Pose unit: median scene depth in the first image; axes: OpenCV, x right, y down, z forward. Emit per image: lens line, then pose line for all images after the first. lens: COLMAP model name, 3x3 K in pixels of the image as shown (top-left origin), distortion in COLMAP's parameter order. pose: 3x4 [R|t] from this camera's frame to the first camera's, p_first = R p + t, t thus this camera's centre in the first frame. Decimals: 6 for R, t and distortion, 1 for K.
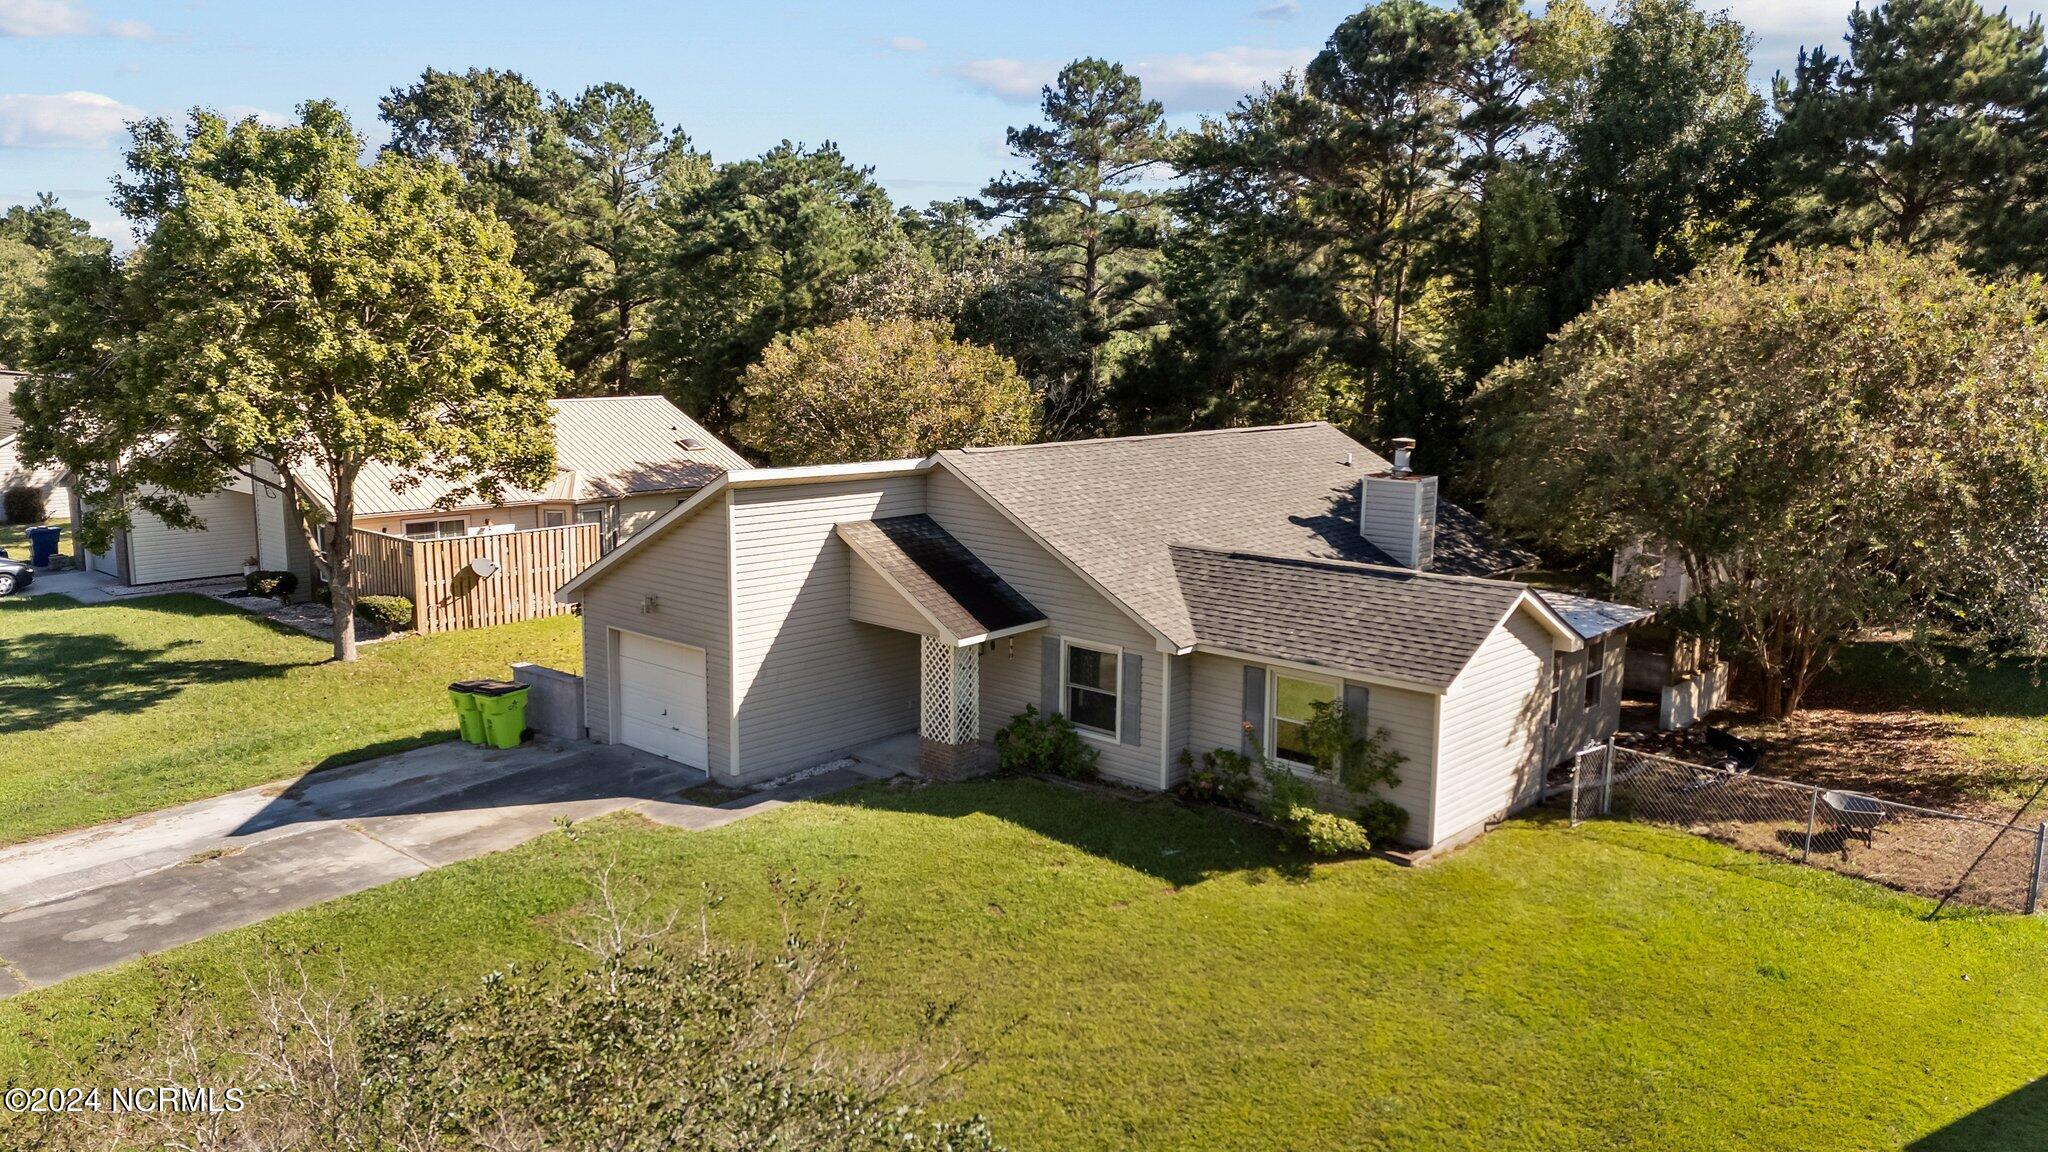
lens RADIAL K [[1495.4, 0, 1024.0], [0, 1495.4, 576.0], [0, 0, 1]] dist [0.105051, -0.129874]
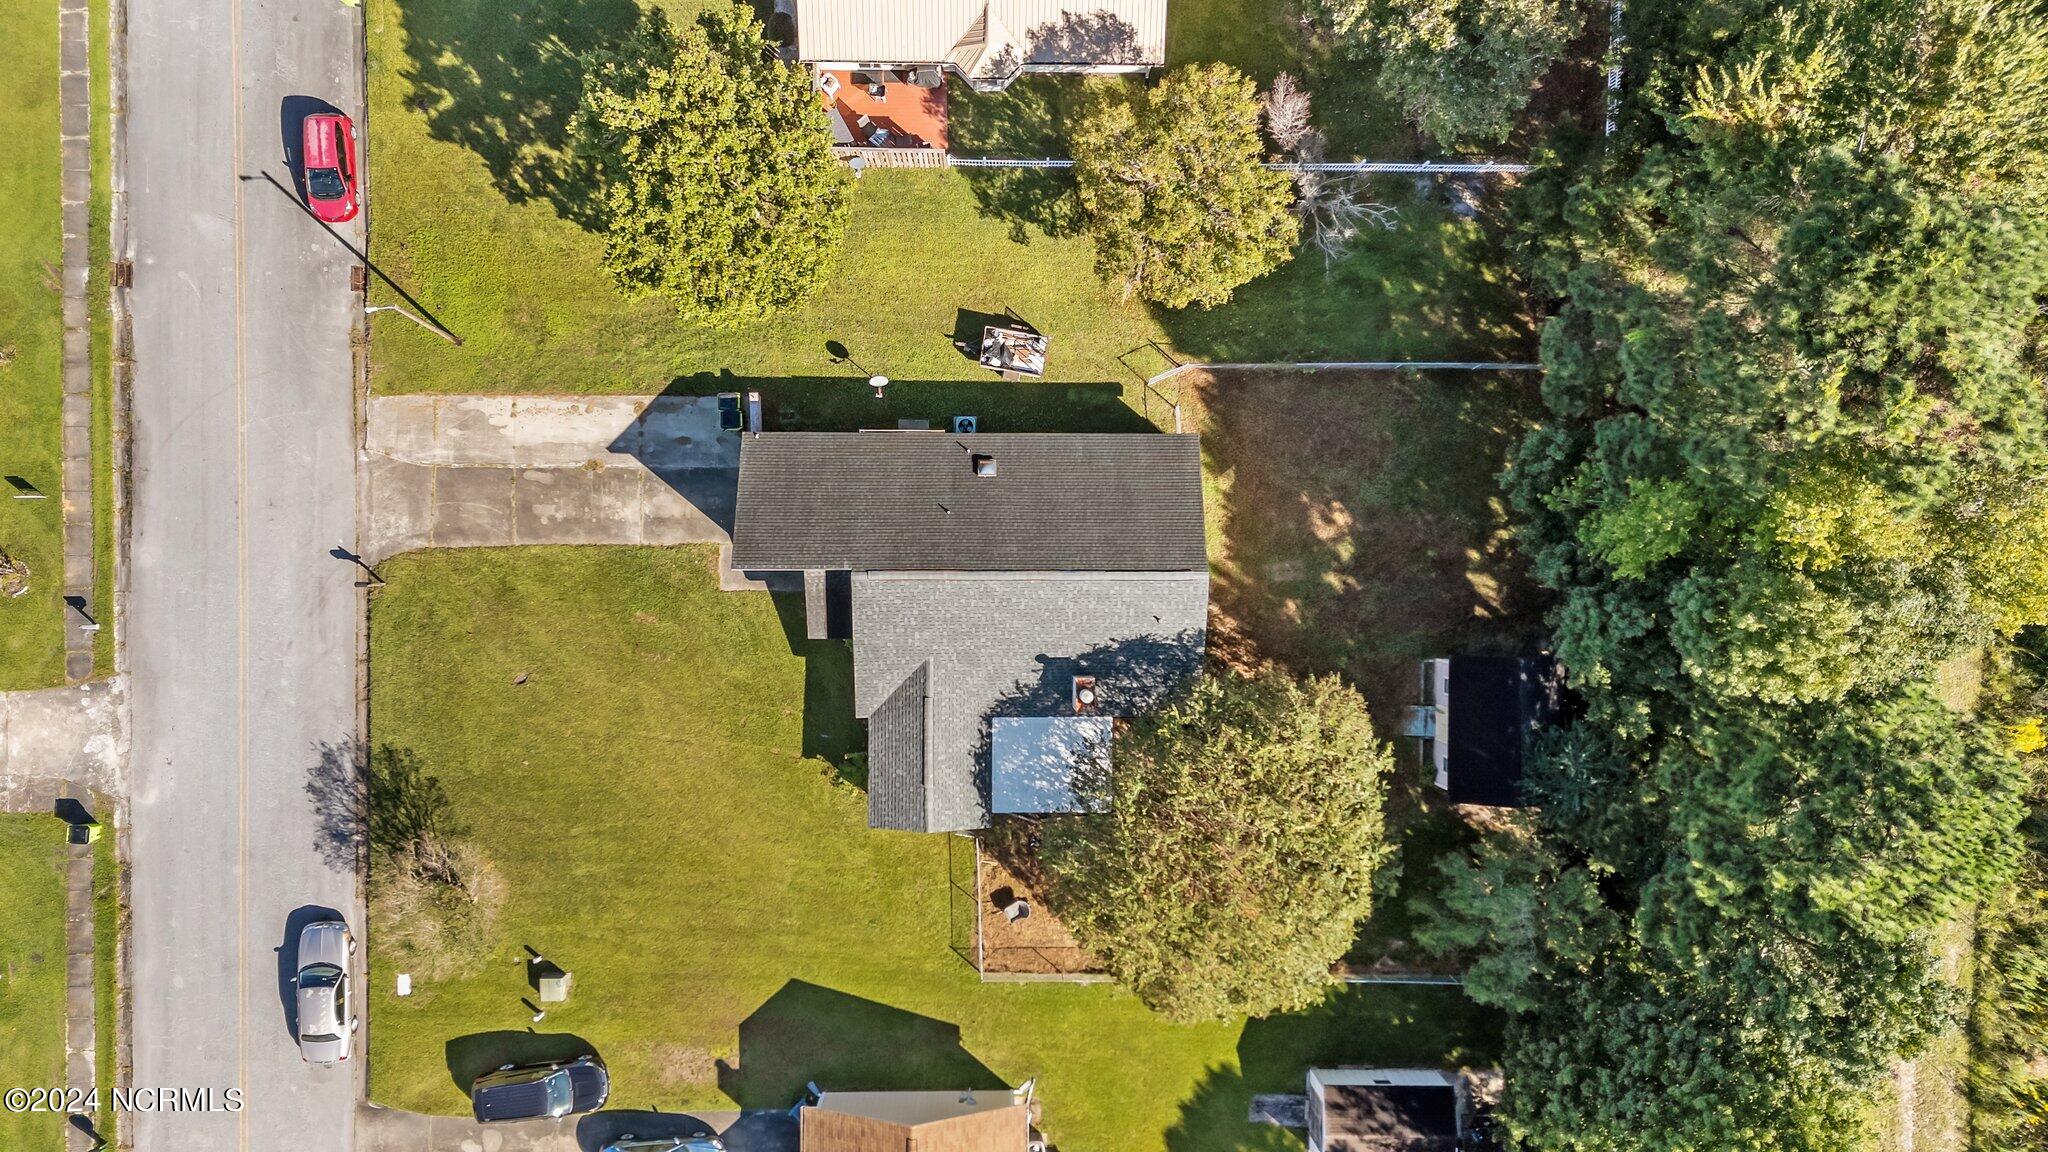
lens RADIAL K [[1495.4, 0, 1024.0], [0, 1495.4, 576.0], [0, 0, 1]] dist [0.105051, -0.129874]
pose [[0.670096, 0.741943, 0.022151, 0.058475], [-0.146496, 0.102937, 0.983841, -2.344603], [0.727674, -0.662513, 0.177669, 0.880025]]
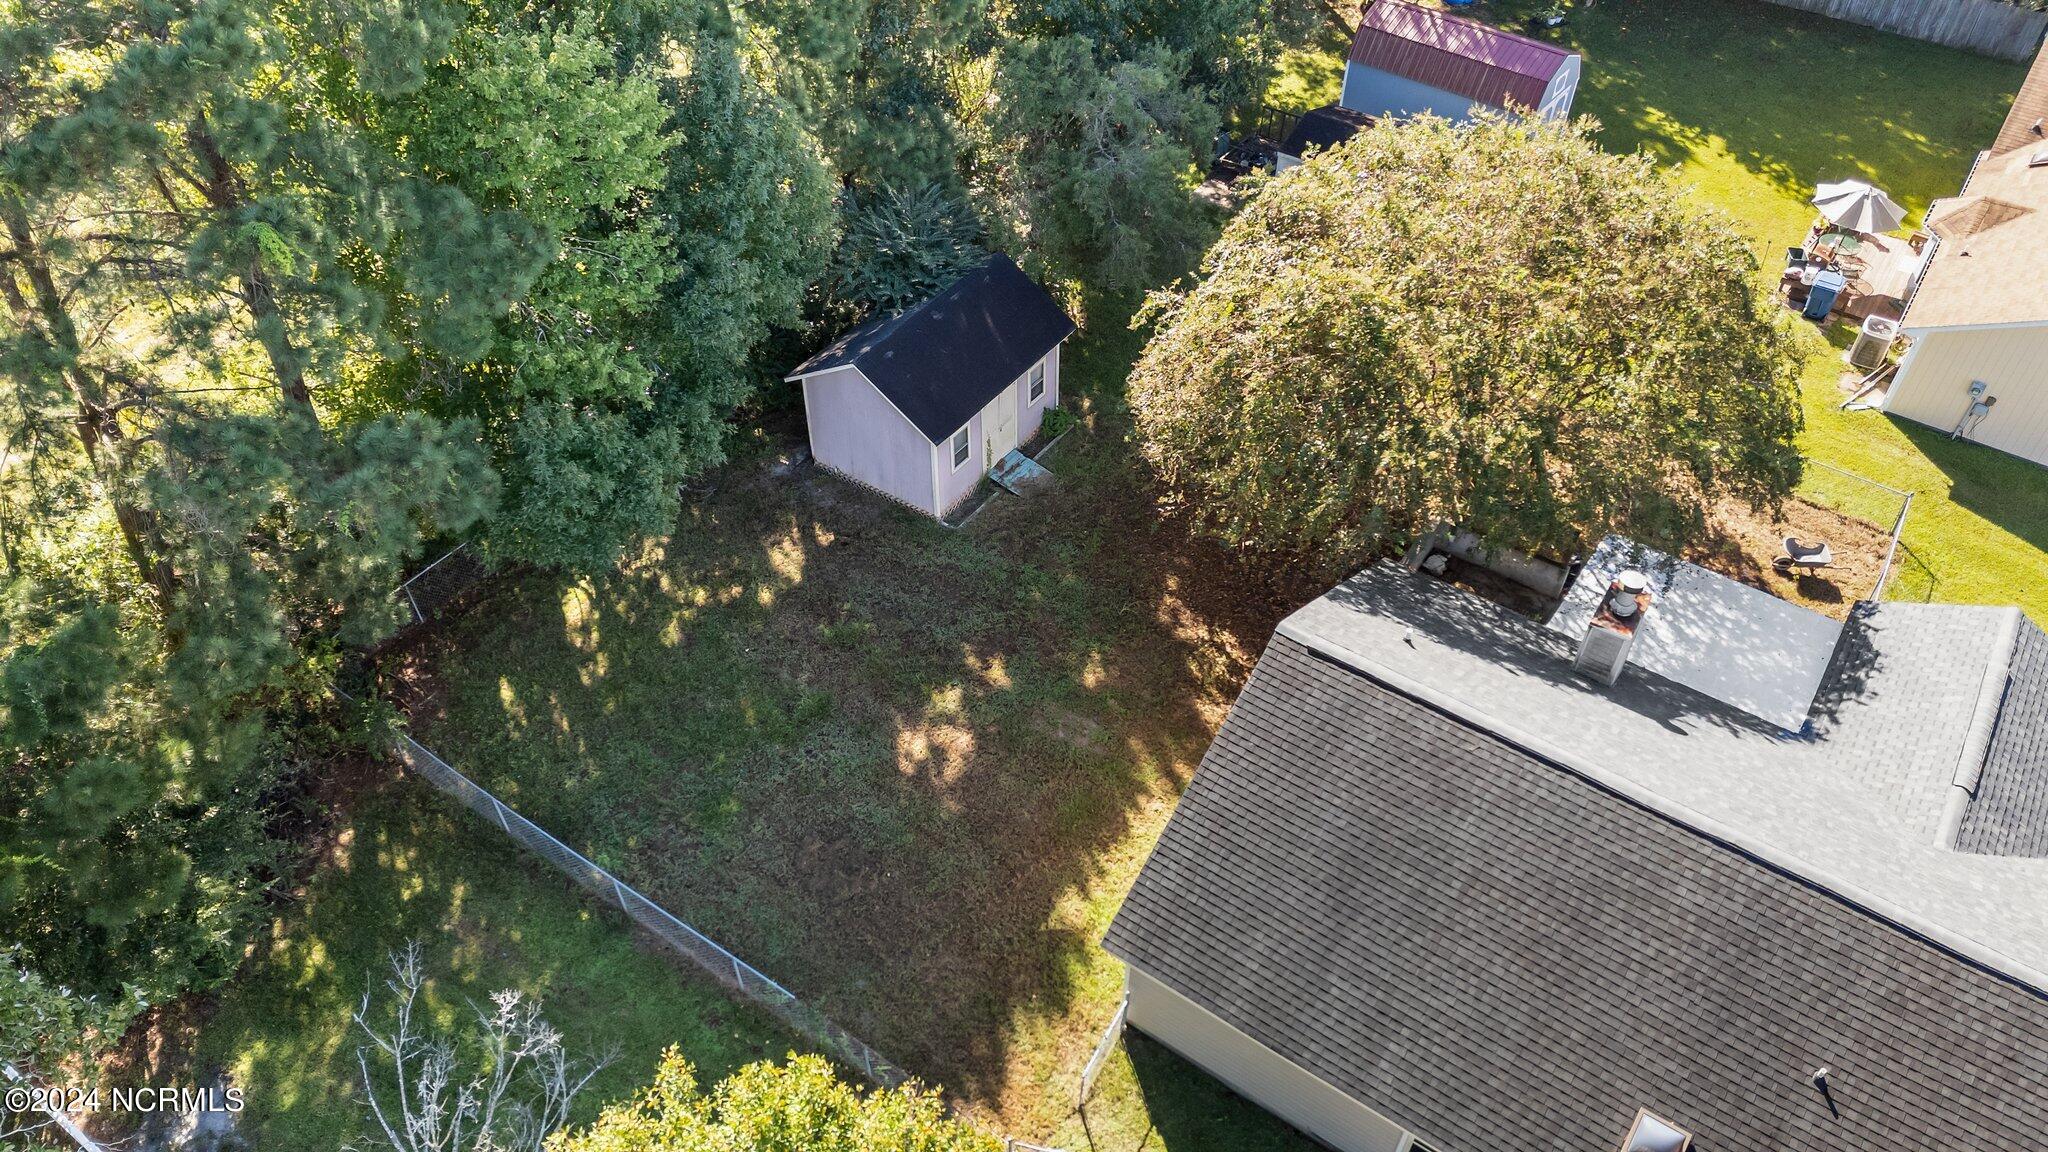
lens RADIAL K [[1495.4, 0, 1024.0], [0, 1495.4, 576.0], [0, 0, 1]] dist [0.105051, -0.129874]
pose [[-0.128026, -0.701052, 0.701524, -0.393262], [0.142811, 0.686941, 0.712542, -0.945878], [-0.981435, 0.191409, 0.012172, 1.642547]]
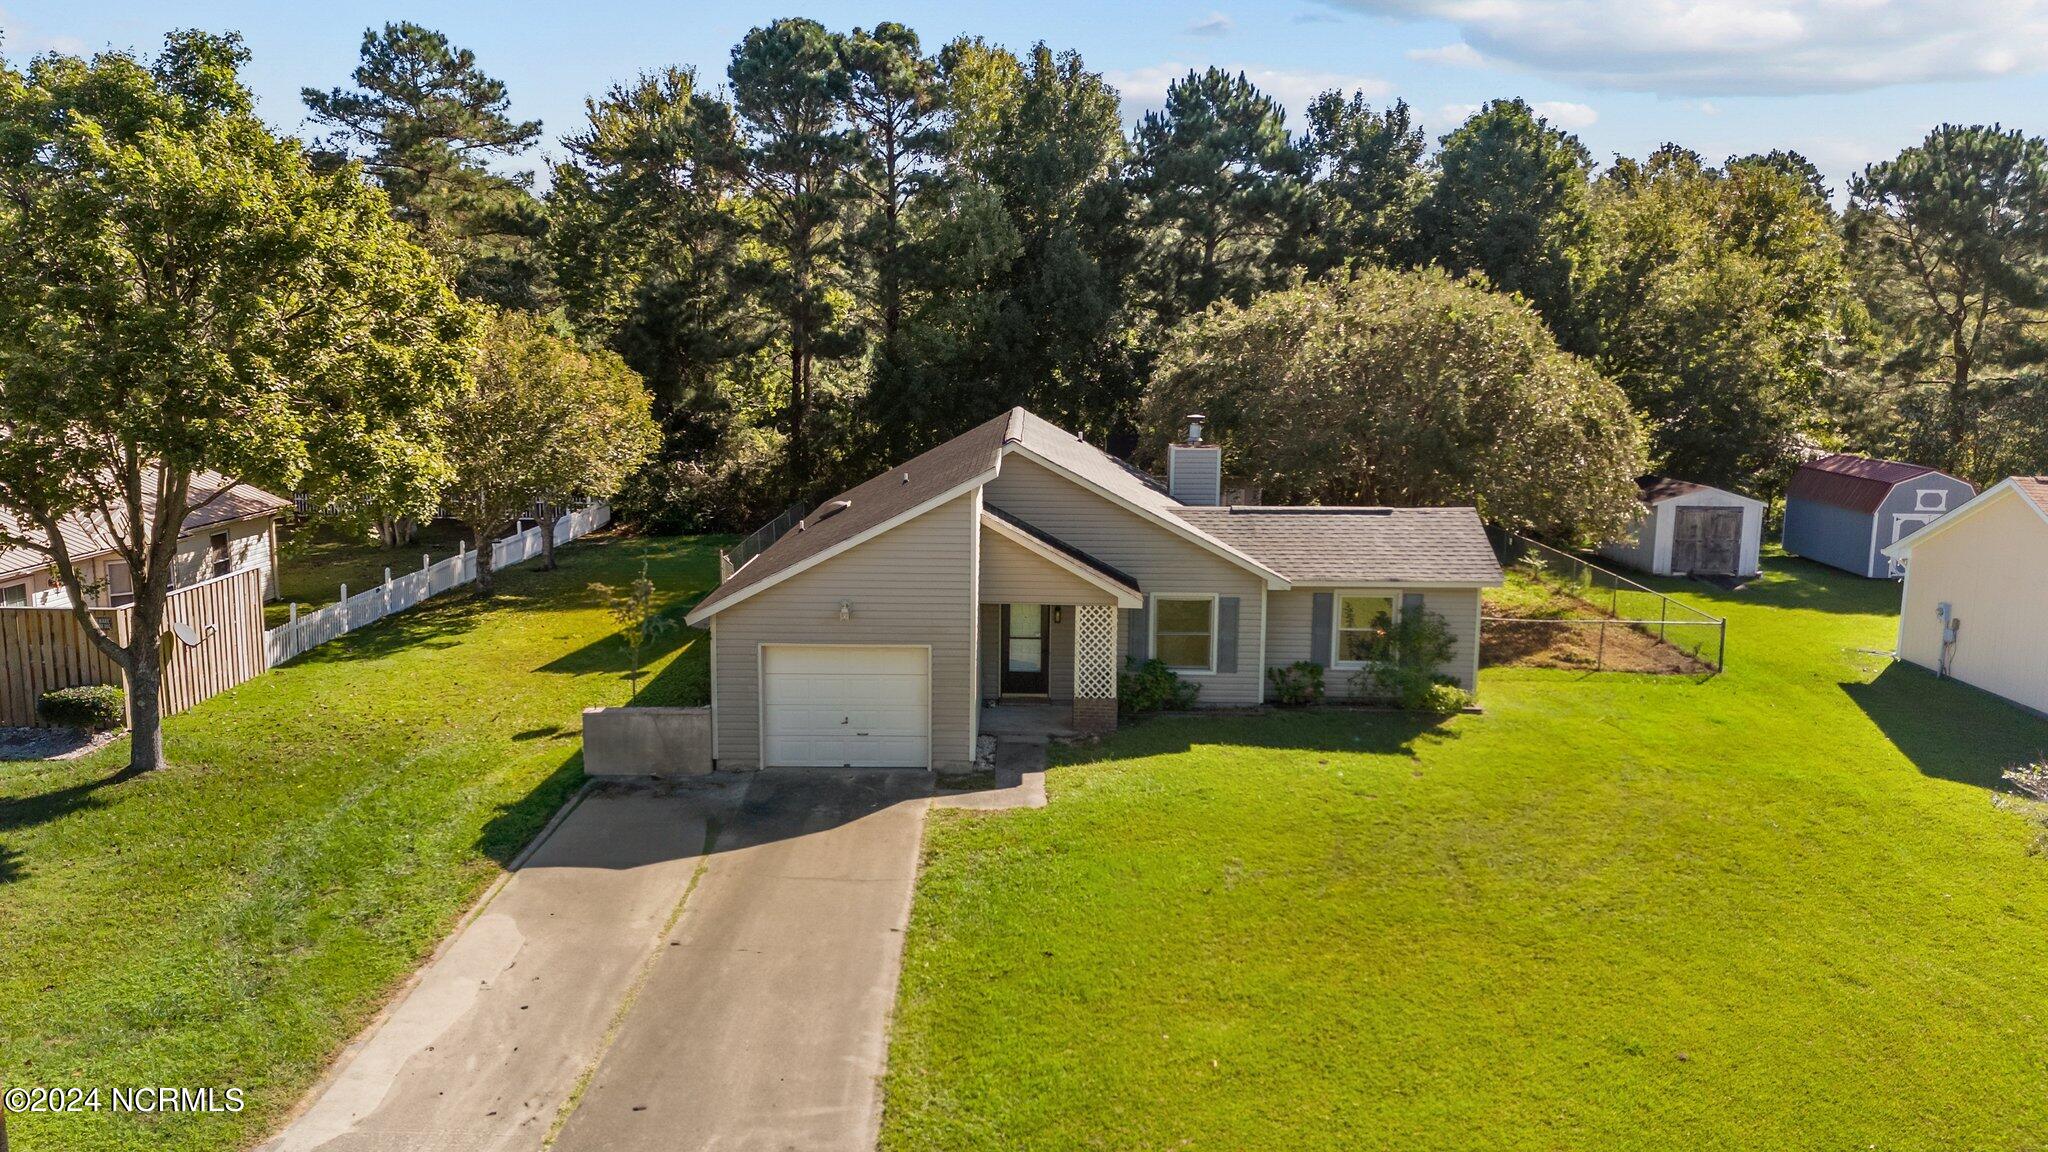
lens RADIAL K [[1495.4, 0, 1024.0], [0, 1495.4, 576.0], [0, 0, 1]] dist [0.105051, -0.129874]
pose [[0.744396, -0.112124, 0.658257, -0.848880], [0.107386, 0.993072, 0.047716, -0.040156], [-0.659047, 0.035168, 0.751279, 0.200007]]
